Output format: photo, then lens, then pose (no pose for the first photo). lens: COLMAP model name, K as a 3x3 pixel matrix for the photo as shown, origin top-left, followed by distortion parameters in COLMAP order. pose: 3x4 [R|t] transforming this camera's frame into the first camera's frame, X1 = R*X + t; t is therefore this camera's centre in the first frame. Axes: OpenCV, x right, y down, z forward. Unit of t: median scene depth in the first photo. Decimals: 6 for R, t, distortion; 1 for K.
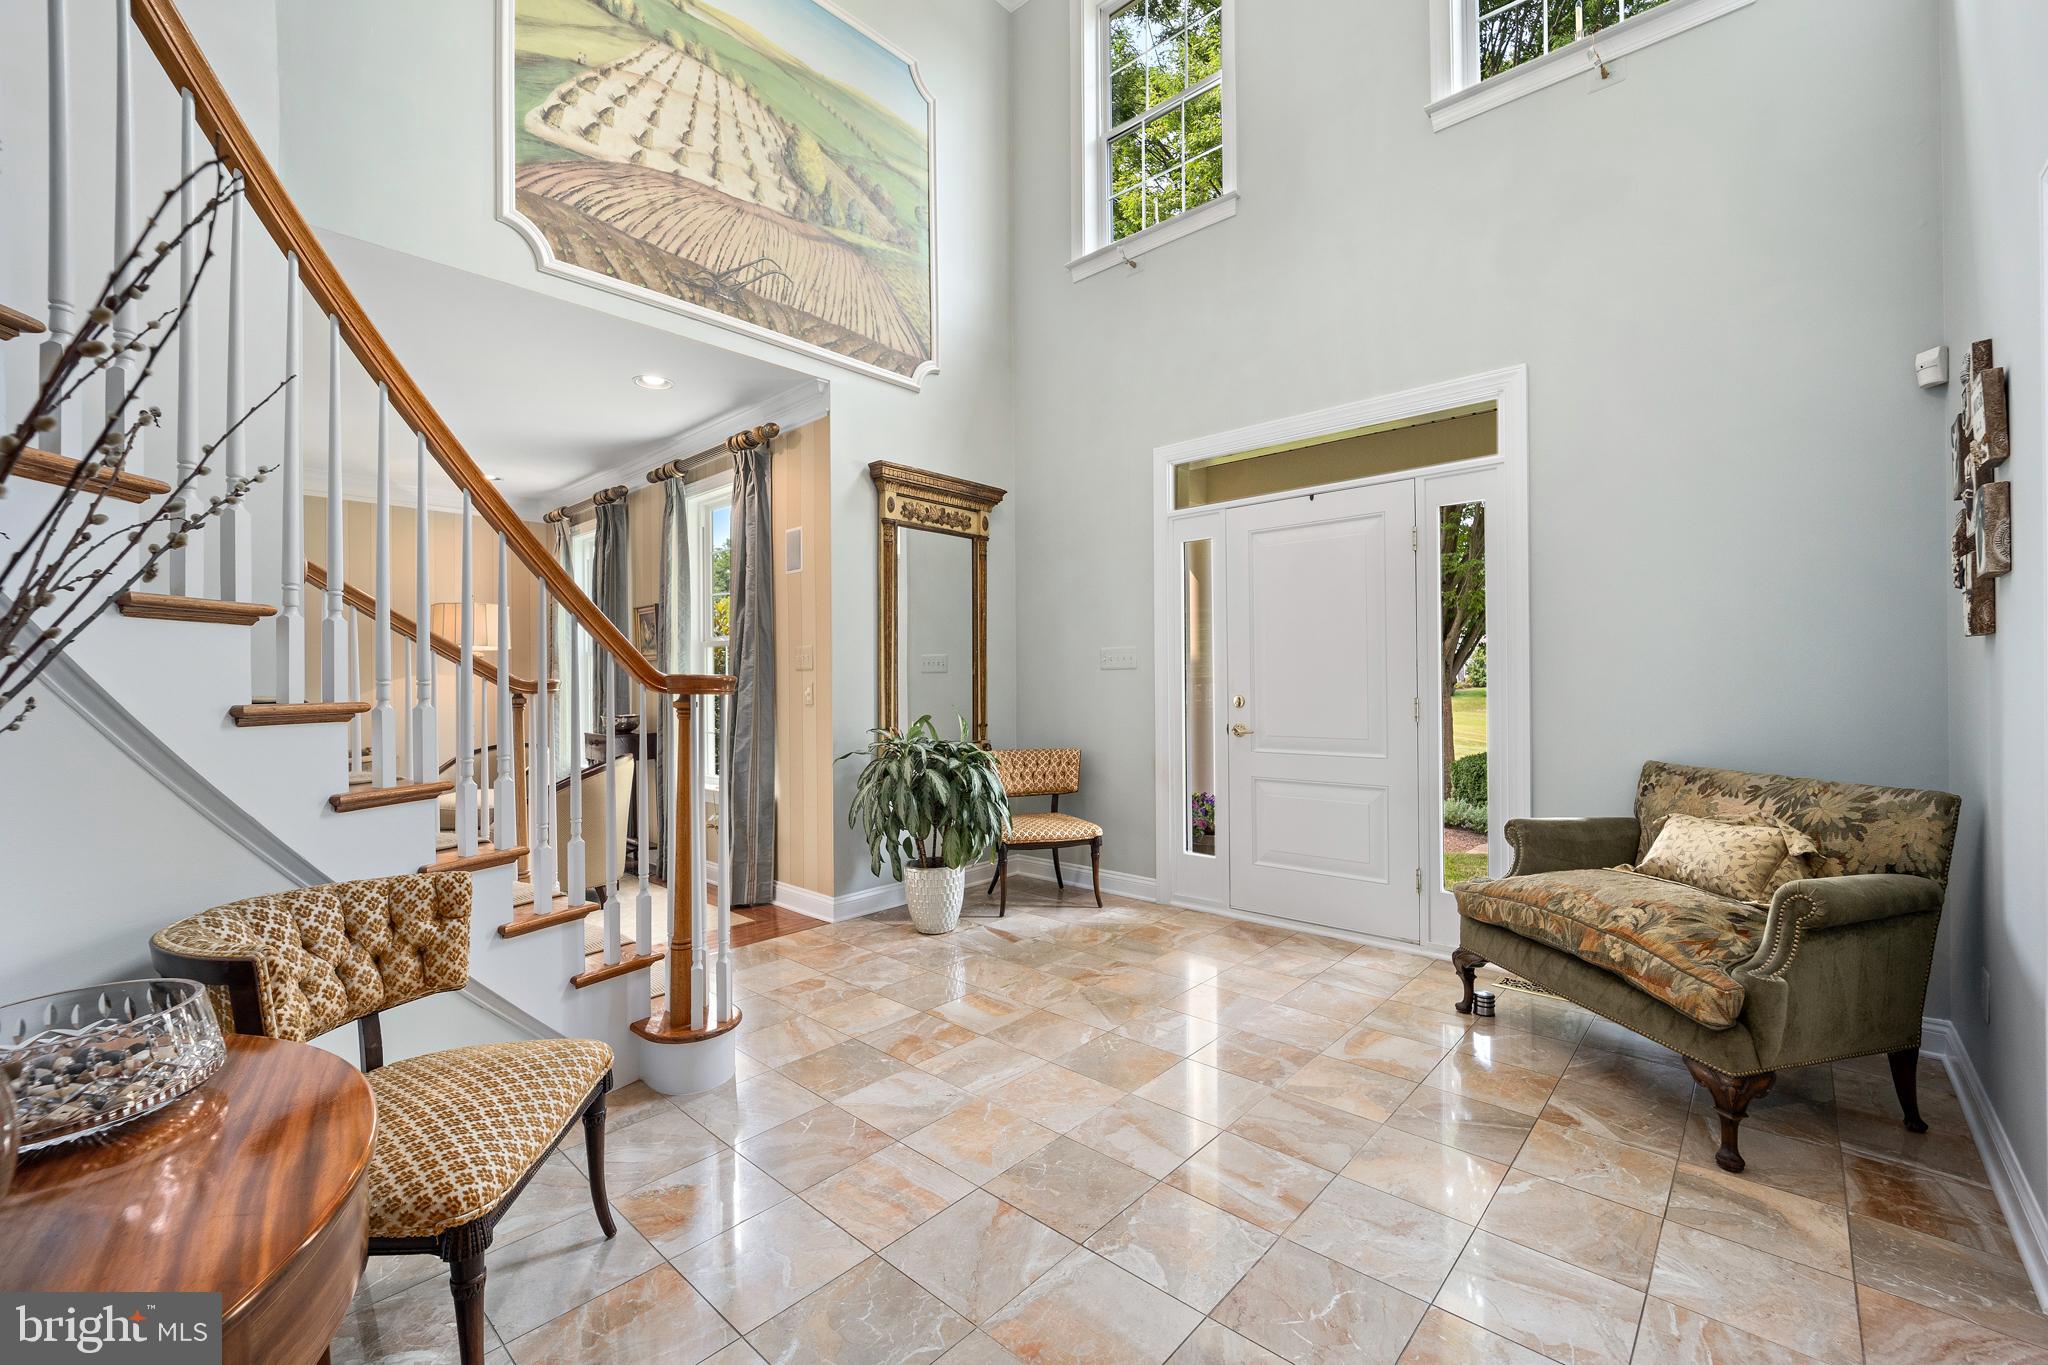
lens RADIAL K [[841.9, 0, 1020.1], [0, 841.9, 693.8], [0, 0, 1]] dist [-0.015677, 0.000512]
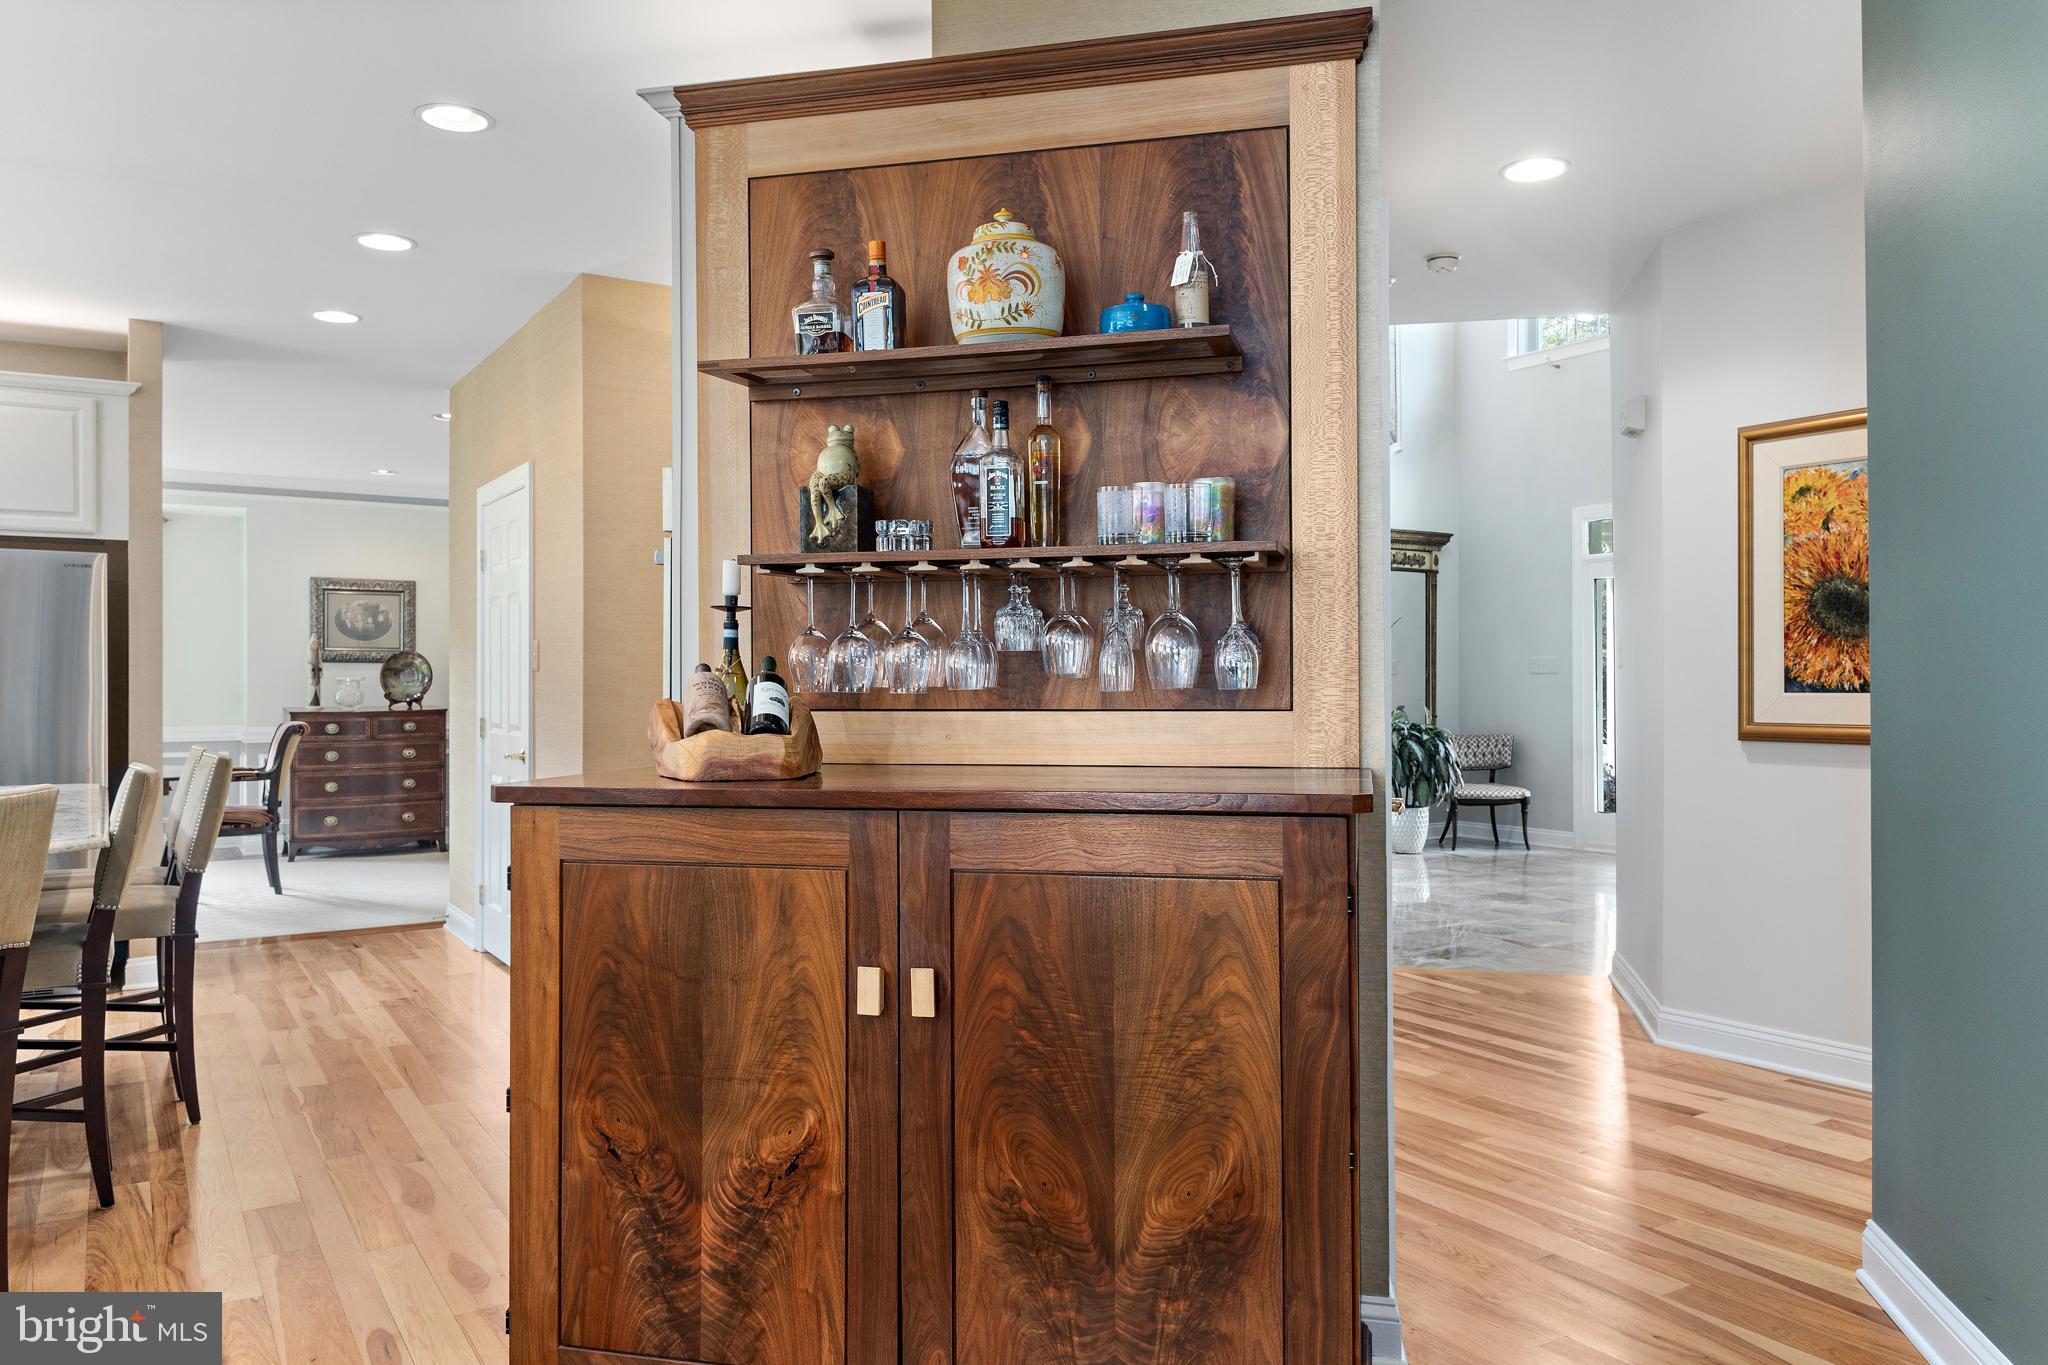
lens RADIAL K [[1441.1, 0, 1024.0], [0, 1441.1, 682.5], [0, 0, 1]] dist [0.004858, 0.001342]
pose [[0.968146, 0.004162, -0.250352, -0.108909], [-0.008256, 0.999849, -0.015303, 0.026111], [0.250251, 0.016882, 0.968034, -1.431503]]
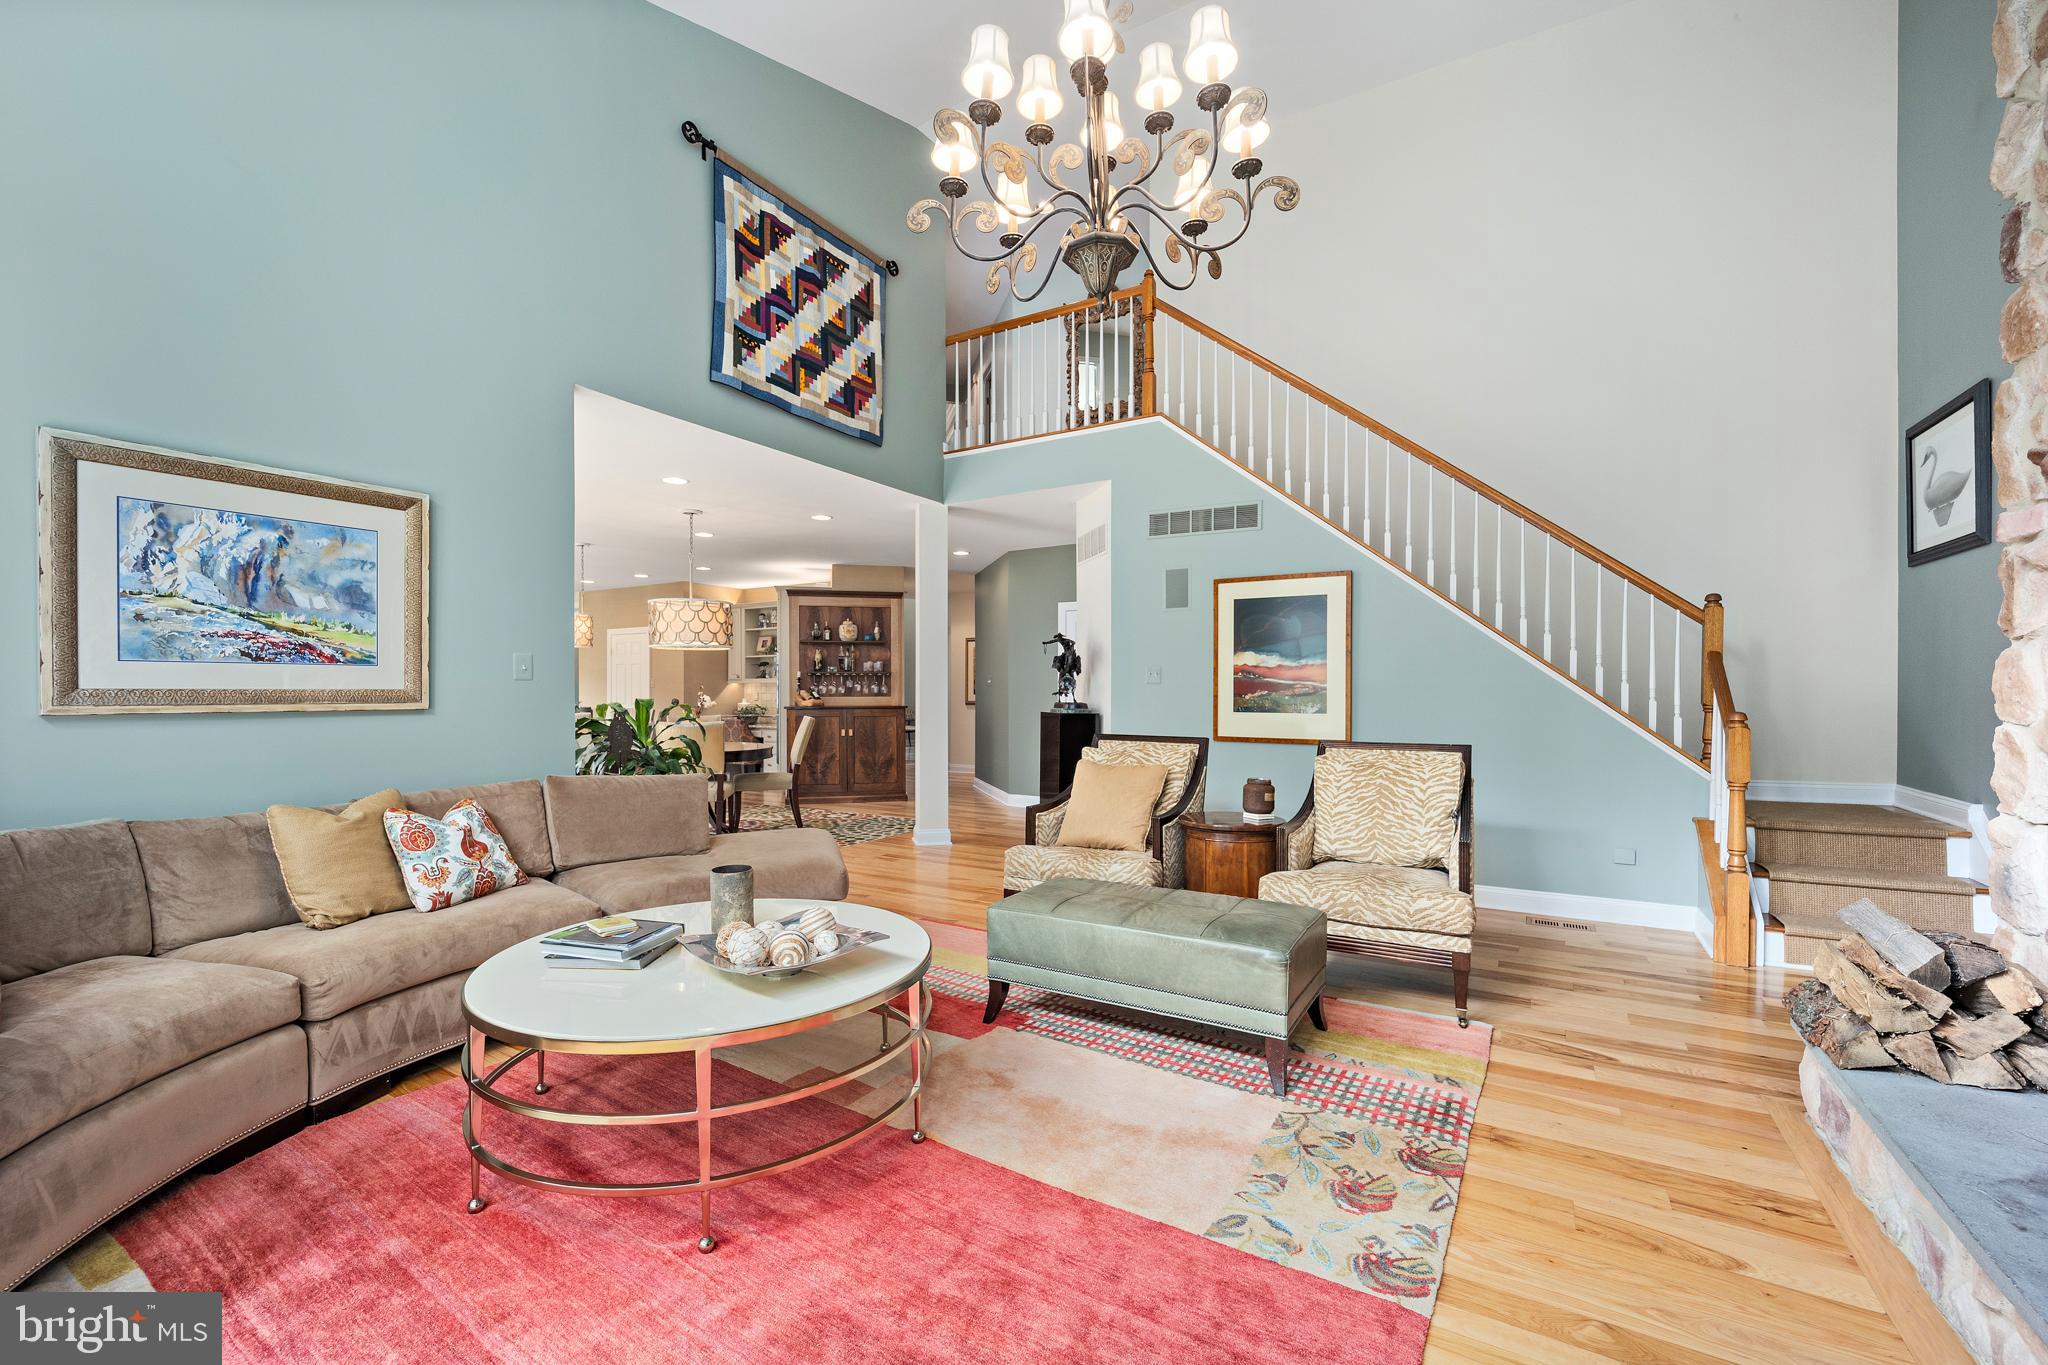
lens RADIAL K [[841.9, 0, 1020.1], [0, 841.9, 693.8], [0, 0, 1]] dist [-0.015677, 0.000512]
pose [[0.980150, 0.005411, 0.198185, -0.708973], [-0.003755, 0.999955, -0.008730, 0.080527], [-0.198223, 0.007812, 0.980126, -8.227234]]
